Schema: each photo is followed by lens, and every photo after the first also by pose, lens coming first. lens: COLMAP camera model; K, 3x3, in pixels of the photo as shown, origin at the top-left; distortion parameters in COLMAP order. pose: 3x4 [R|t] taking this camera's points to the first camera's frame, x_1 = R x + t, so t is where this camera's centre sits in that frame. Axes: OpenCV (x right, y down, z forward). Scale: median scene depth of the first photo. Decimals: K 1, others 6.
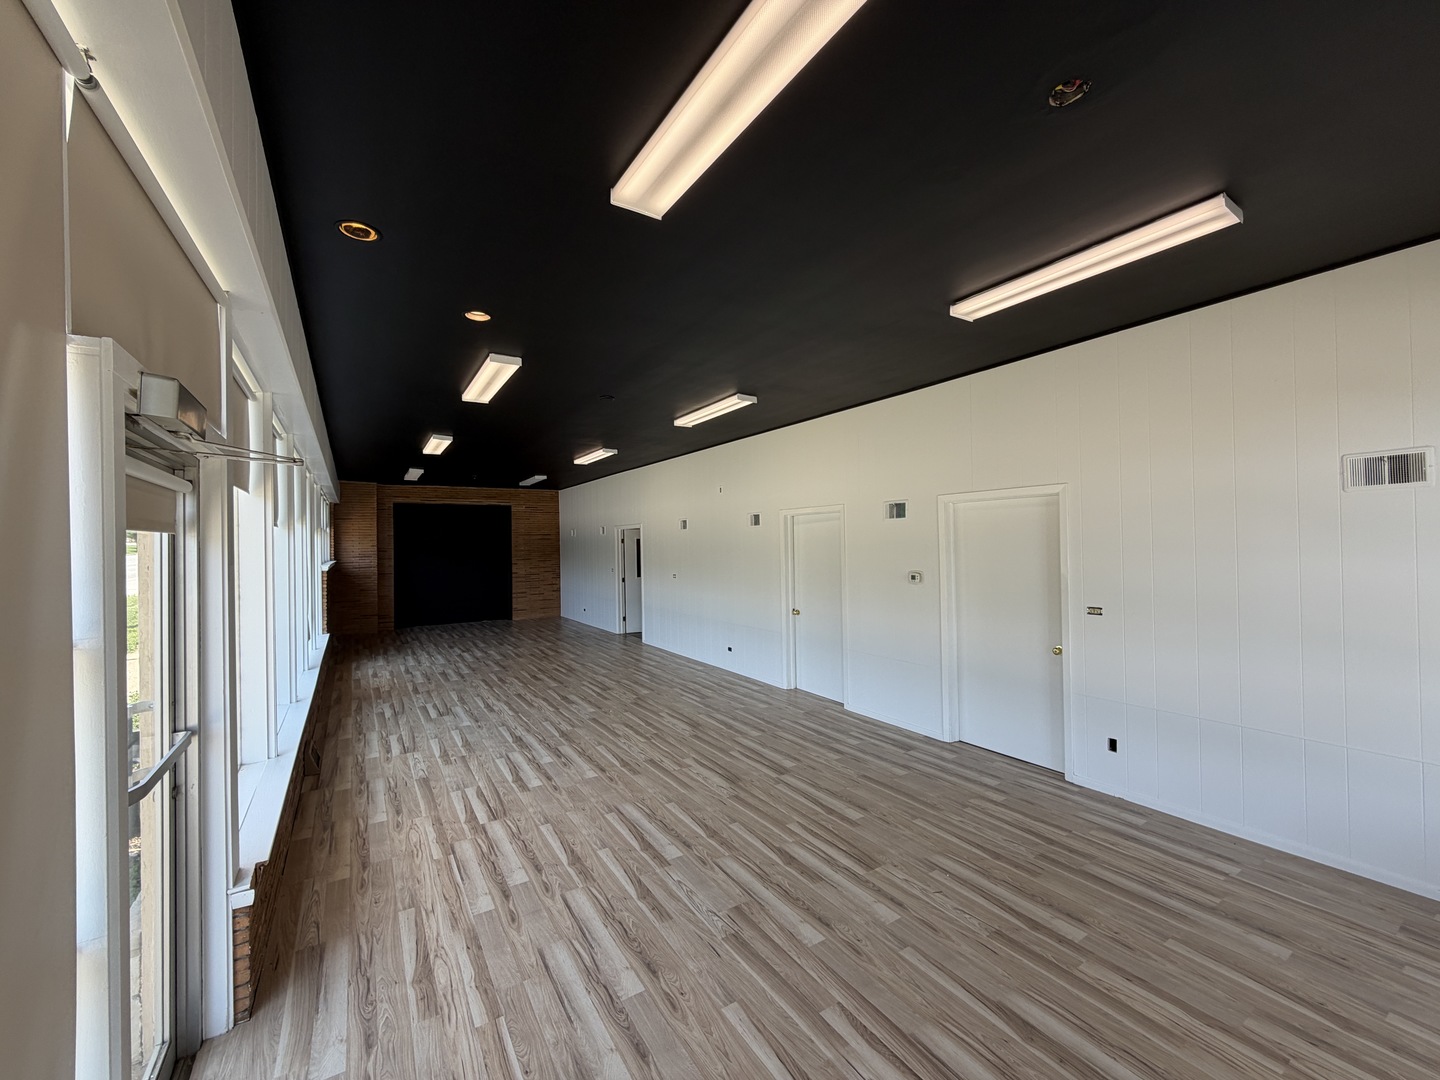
lens RADIAL K [[573.0, 0, 712.3], [0, 573.0, 541.4], [0, 0, 1]] dist [0.000850, 0.001102]
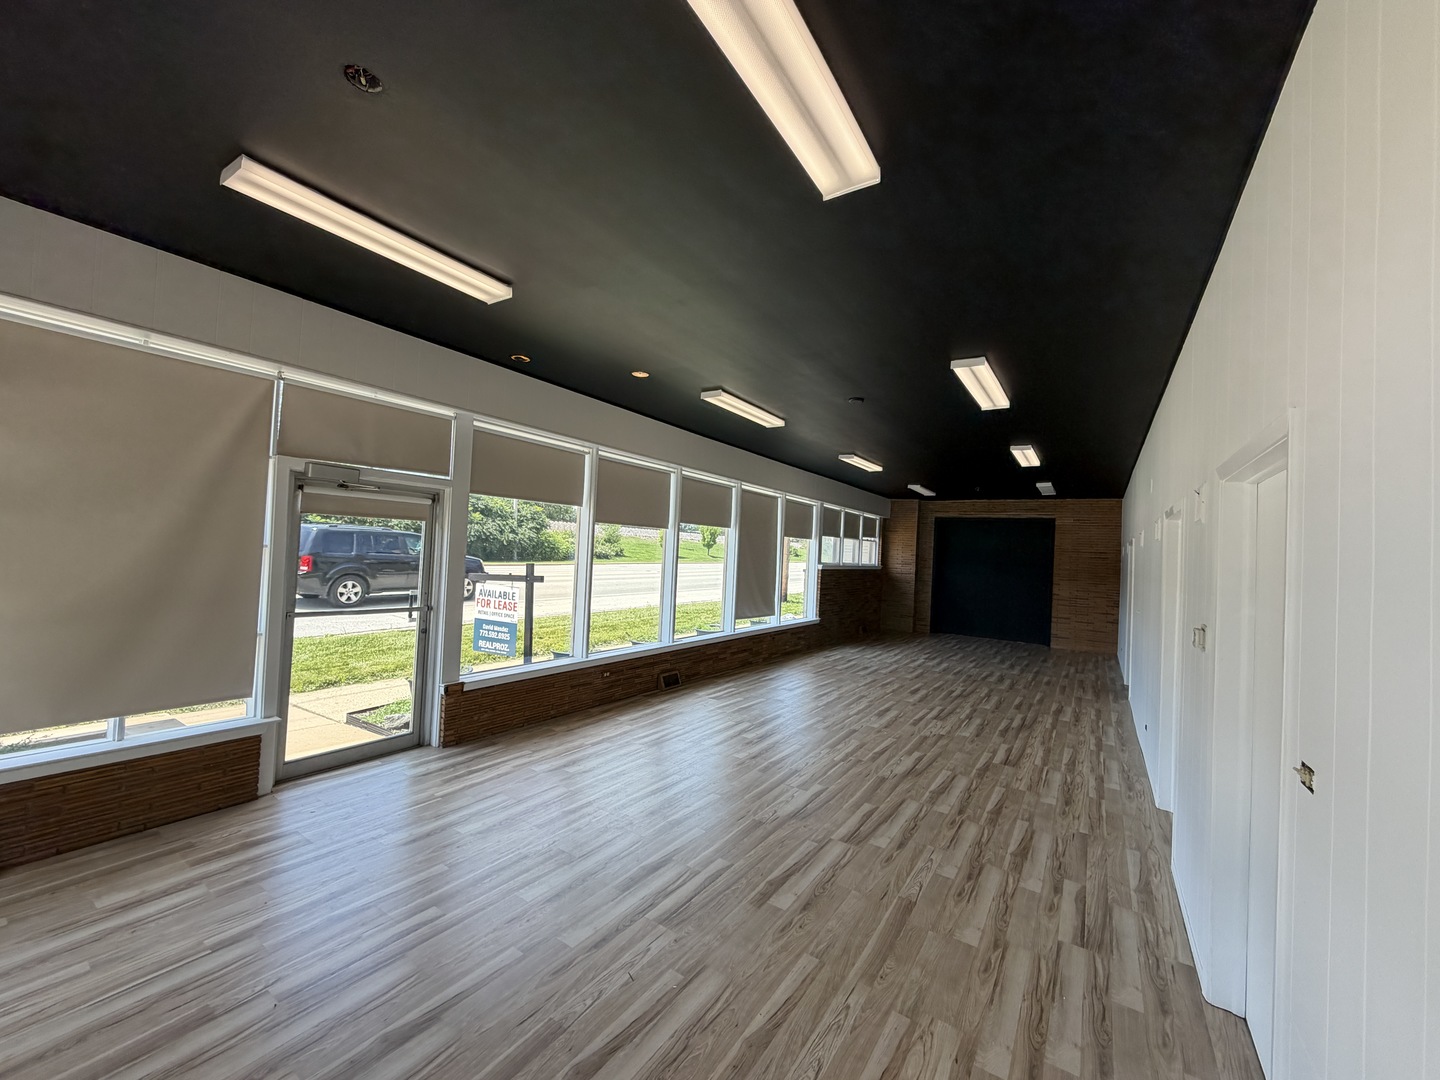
lens RADIAL K [[573.0, 0, 714.6], [0, 573.0, 553.0], [0, 0, 1]] dist [0.000850, 0.001102]
pose [[0.406799, 0.038585, -0.912703, 0.640439], [-0.051731, 0.998477, 0.019154, 0.005474], [0.912052, 0.039424, 0.408175, 0.428732]]
